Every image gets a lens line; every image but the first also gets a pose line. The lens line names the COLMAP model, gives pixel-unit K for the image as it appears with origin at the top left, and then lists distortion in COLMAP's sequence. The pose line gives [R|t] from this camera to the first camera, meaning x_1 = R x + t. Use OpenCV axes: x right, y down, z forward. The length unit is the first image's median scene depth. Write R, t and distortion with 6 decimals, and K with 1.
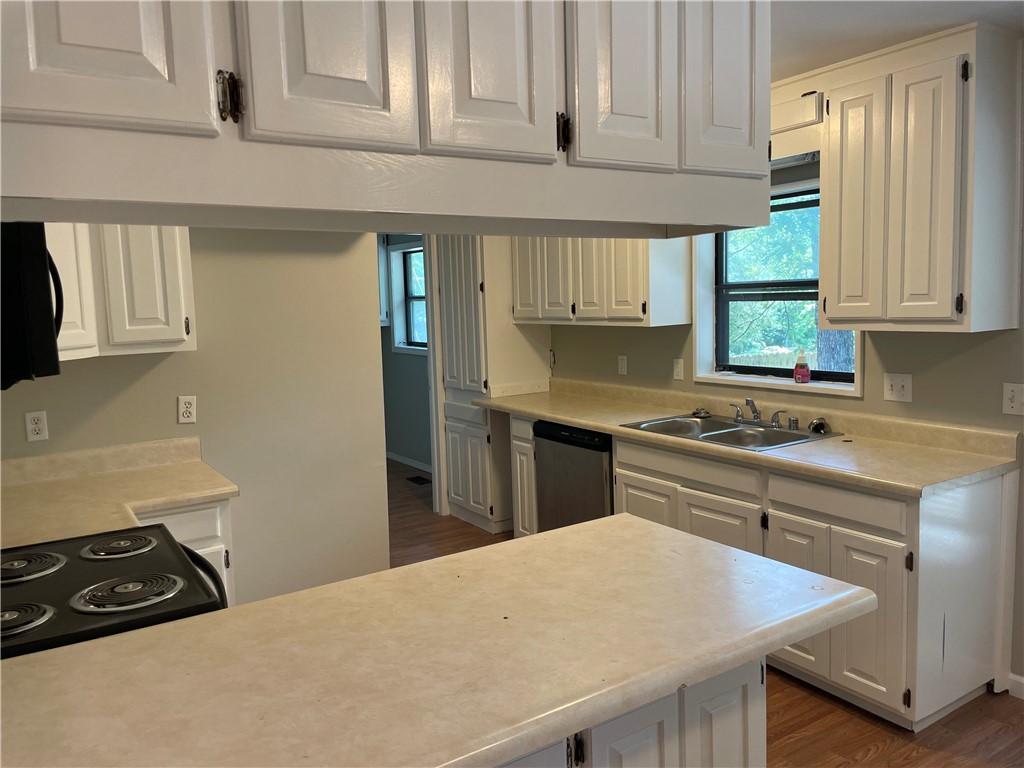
lens RADIAL K [[786.5, 0, 508.6], [0, 786.5, 380.5], [0, 0, 1]] dist [0.069268, -0.078032]
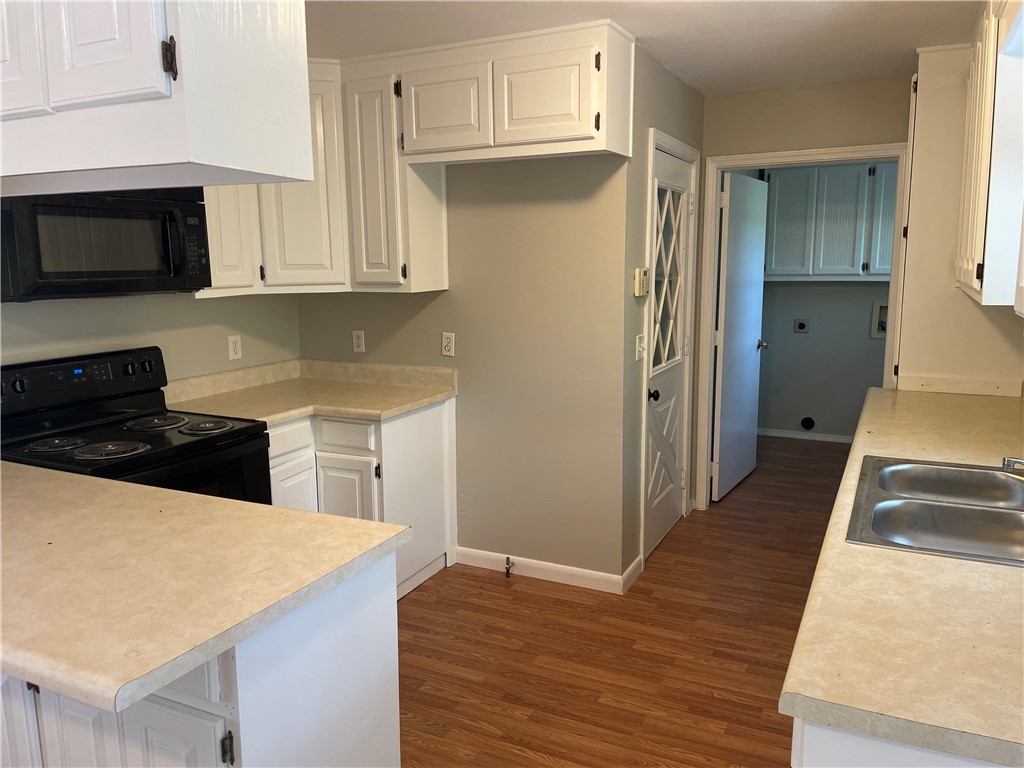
lens RADIAL K [[786.5, 0, 511.2], [0, 786.5, 385.0], [0, 0, 1]] dist [0.069268, -0.078032]
pose [[0.502784, 0.163840, -0.848743, 0.704984], [-0.095576, 0.986390, 0.133793, -0.075282], [0.859112, 0.013851, 0.511600, 0.557550]]
